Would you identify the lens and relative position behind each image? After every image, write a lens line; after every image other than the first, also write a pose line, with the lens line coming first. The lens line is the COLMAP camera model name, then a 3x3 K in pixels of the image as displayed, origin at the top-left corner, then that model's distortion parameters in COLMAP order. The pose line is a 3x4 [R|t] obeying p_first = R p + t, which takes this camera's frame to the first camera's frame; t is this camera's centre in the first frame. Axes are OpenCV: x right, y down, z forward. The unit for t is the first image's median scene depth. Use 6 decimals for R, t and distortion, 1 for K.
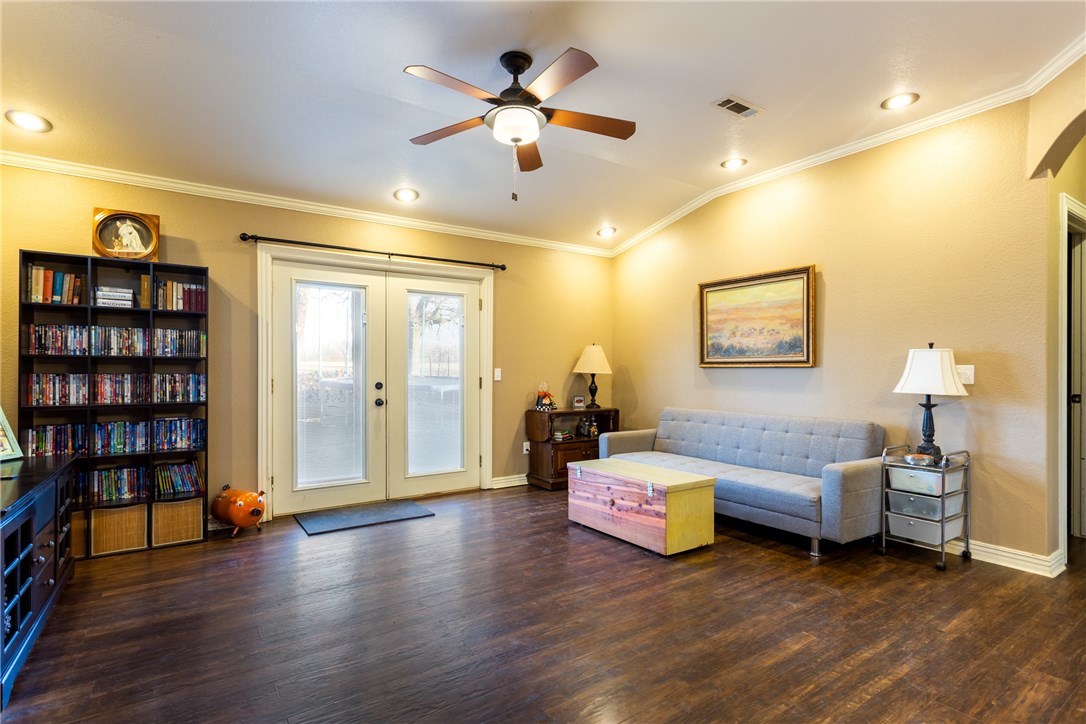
lens RADIAL K [[525.0, 0, 540.6], [0, 525.0, 367.1], [0, 0, 1]] dist [0.004389, 0.000405]
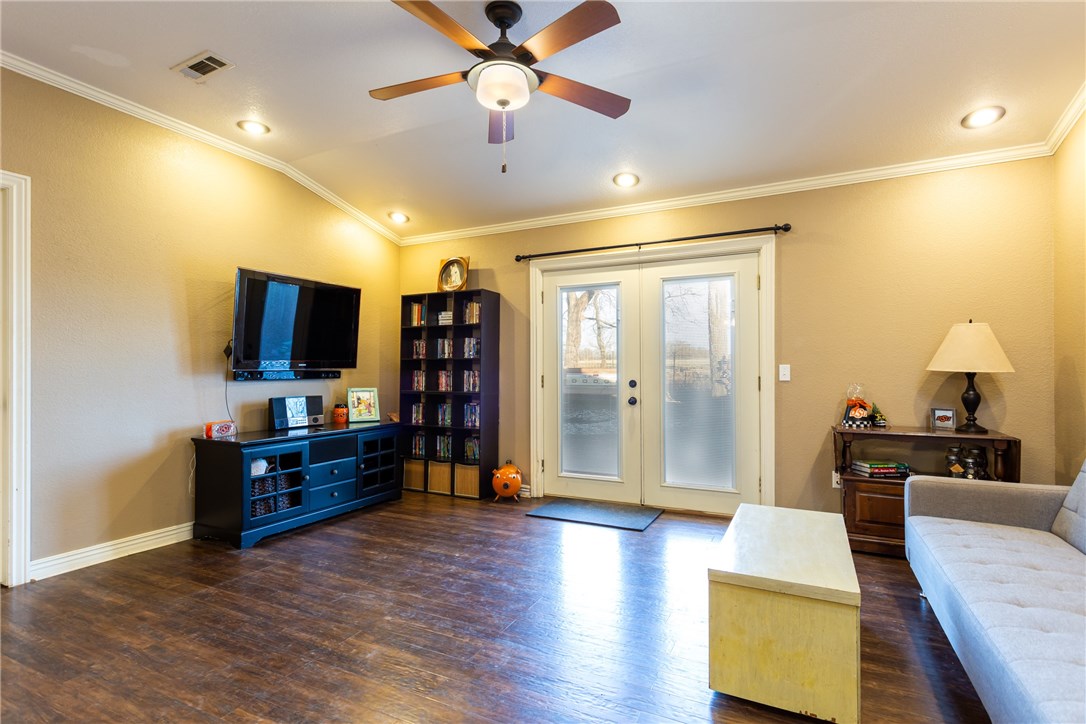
lens RADIAL K [[525.0, 0, 542.9], [0, 525.0, 360.9], [0, 0, 1]] dist [0.004389, 0.000405]
pose [[0.502272, -0.014203, -0.864593, 0.505116], [0.007876, 0.999899, -0.011850, 0.004506], [0.864674, -0.000858, 0.502333, 0.430994]]
